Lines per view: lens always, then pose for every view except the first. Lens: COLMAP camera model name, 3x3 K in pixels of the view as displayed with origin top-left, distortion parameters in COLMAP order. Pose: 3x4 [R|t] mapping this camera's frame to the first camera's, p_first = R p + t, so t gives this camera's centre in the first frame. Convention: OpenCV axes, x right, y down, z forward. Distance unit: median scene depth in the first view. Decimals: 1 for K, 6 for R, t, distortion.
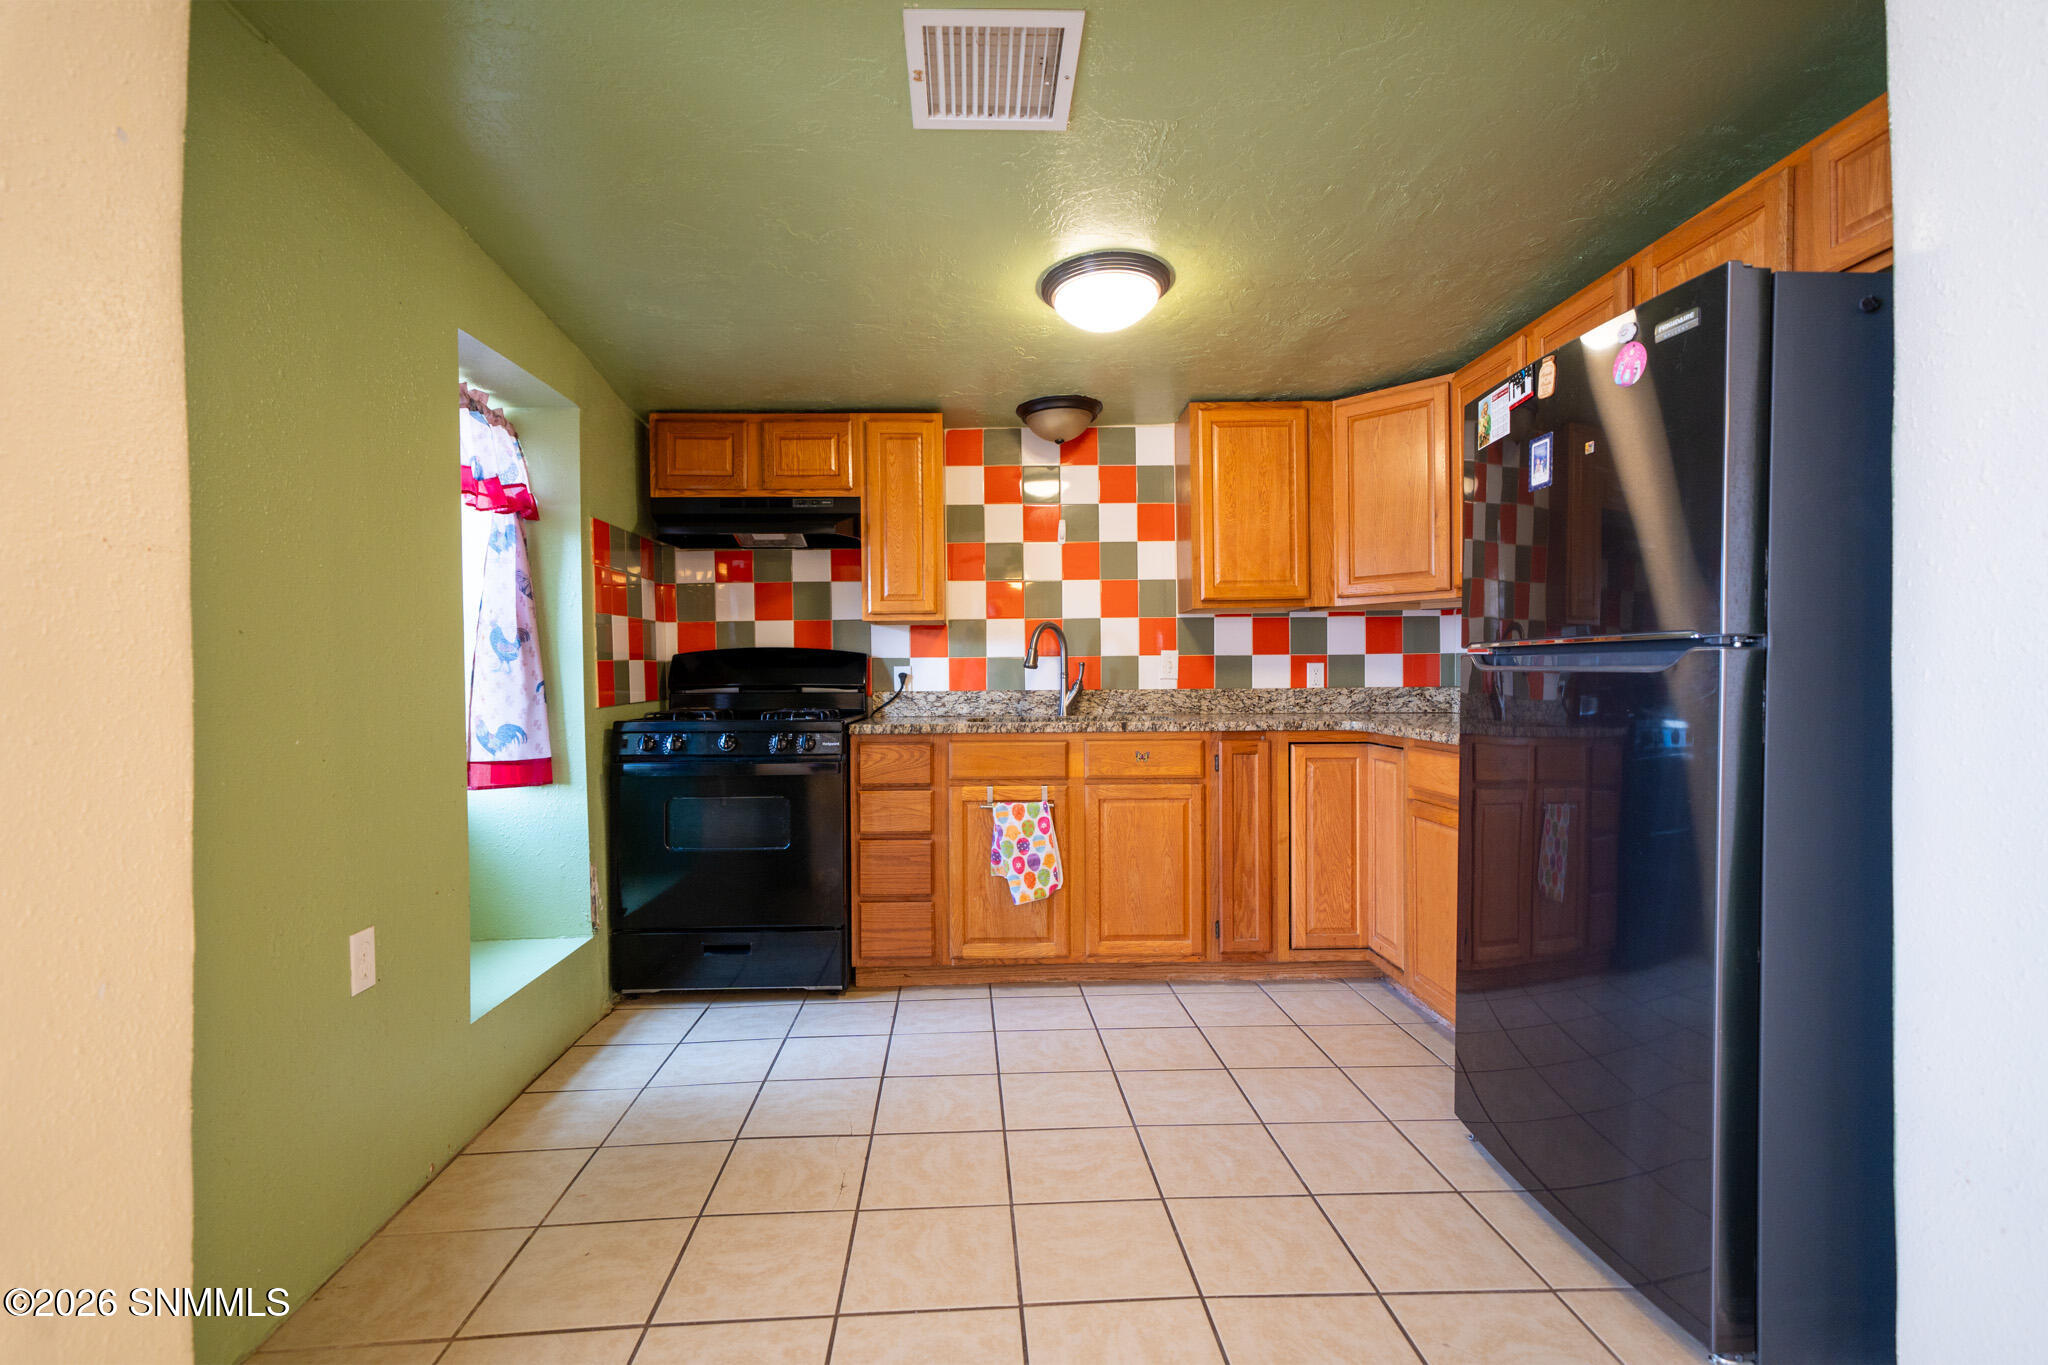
lens RADIAL K [[906.8, 0, 981.2], [0, 906.8, 686.1], [0, 0, 1]] dist [0.008155, 0.002556]
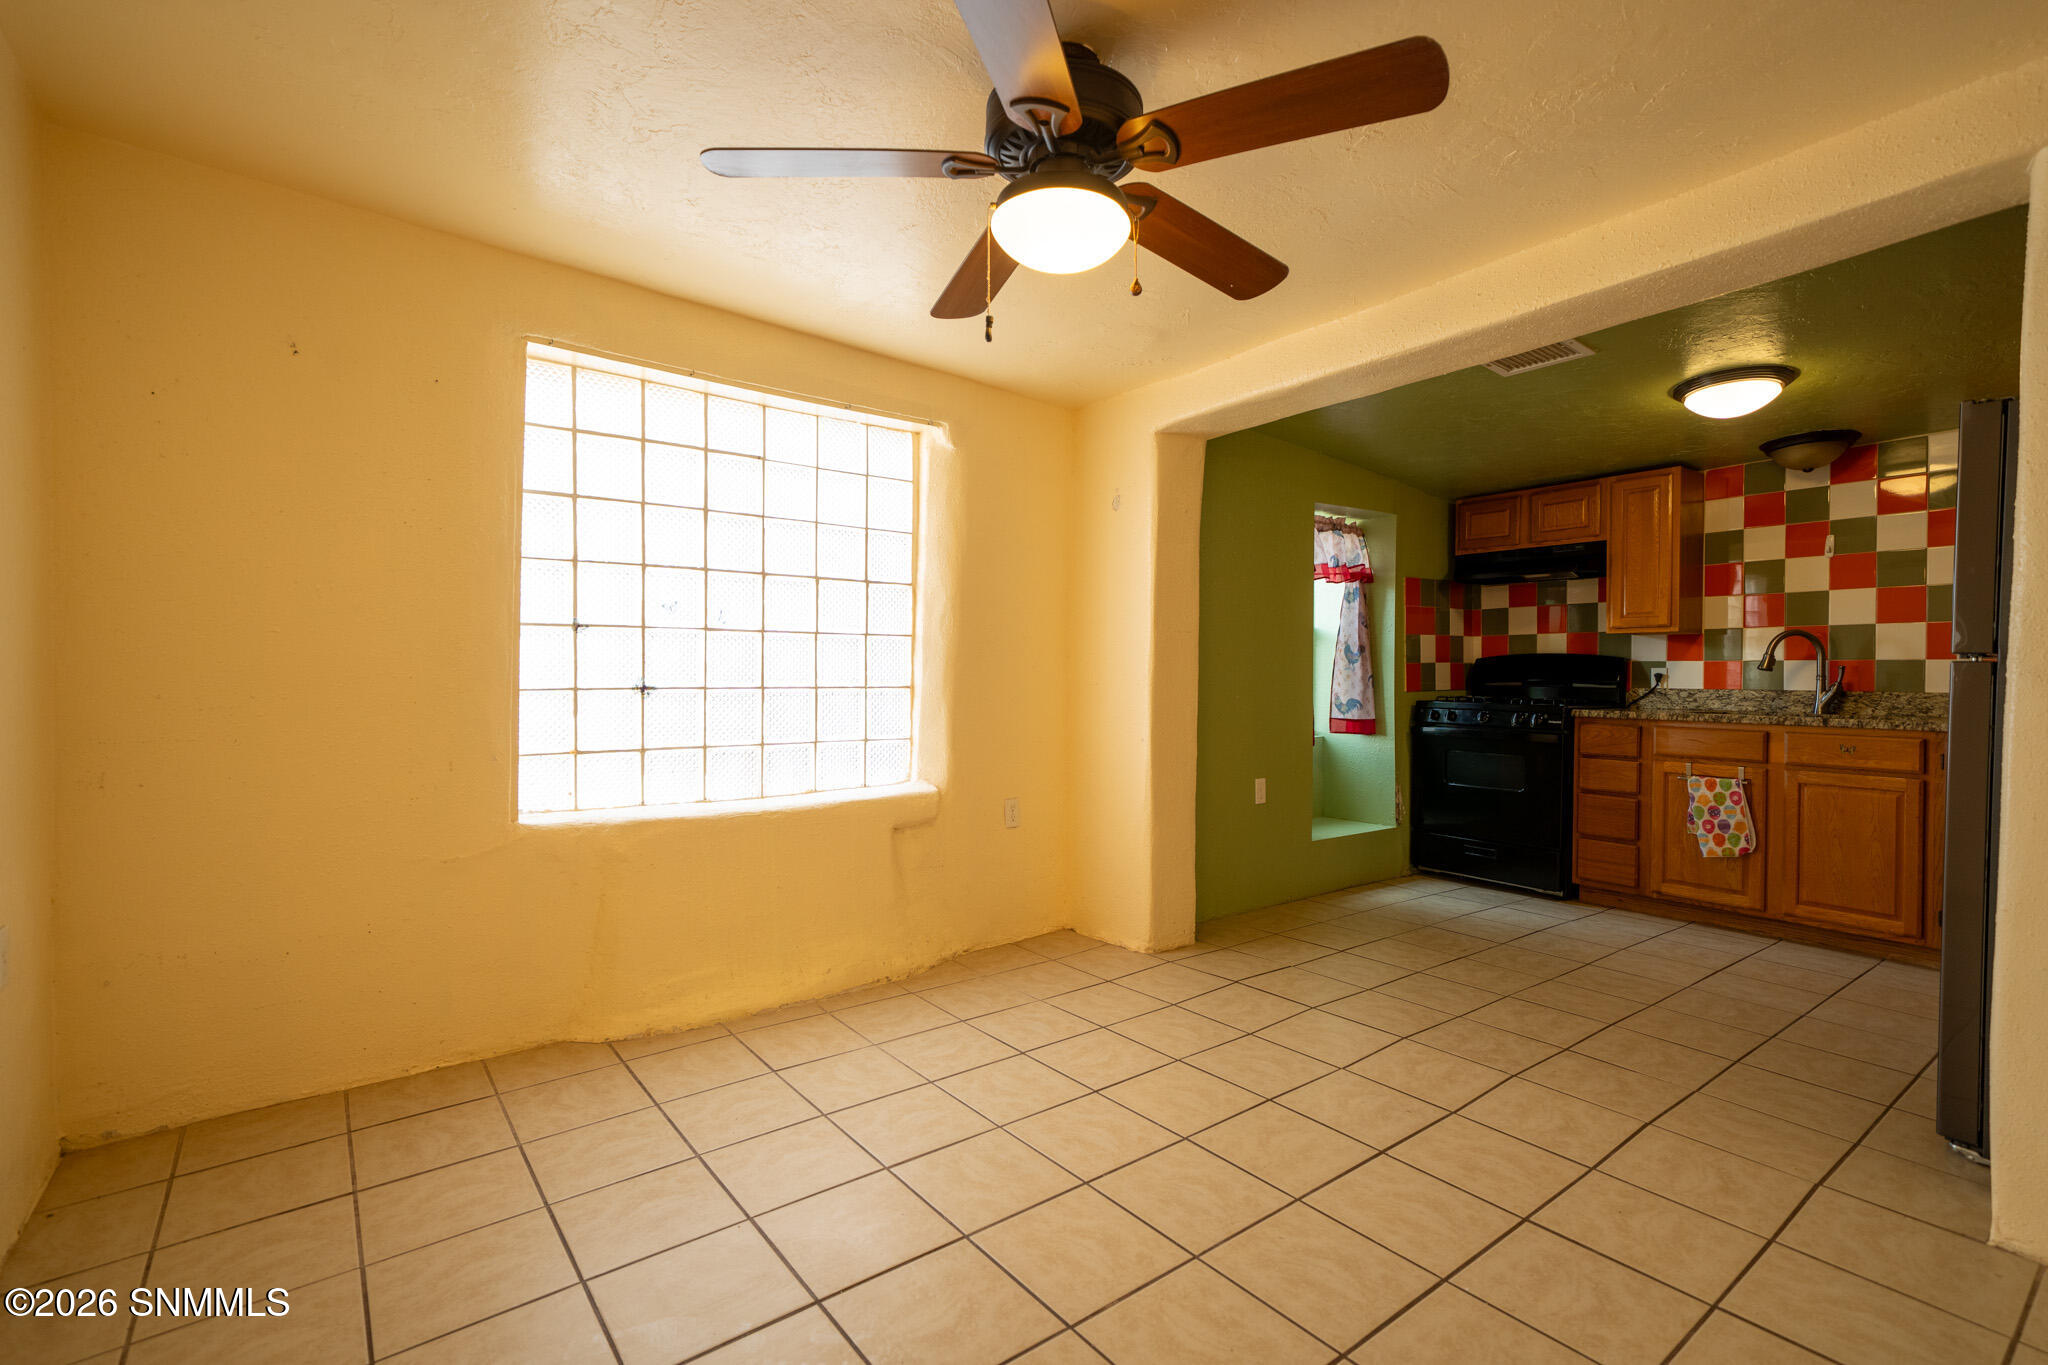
lens RADIAL K [[906.8, 0, 1010.5], [0, 906.8, 680.8], [0, 0, 1]] dist [0.008155, 0.002556]
pose [[0.548818, 0.020449, -0.835692, 0.553201], [-0.021403, 0.999717, 0.010407, 0.002232], [0.835668, 0.012174, 0.549100, -0.500354]]
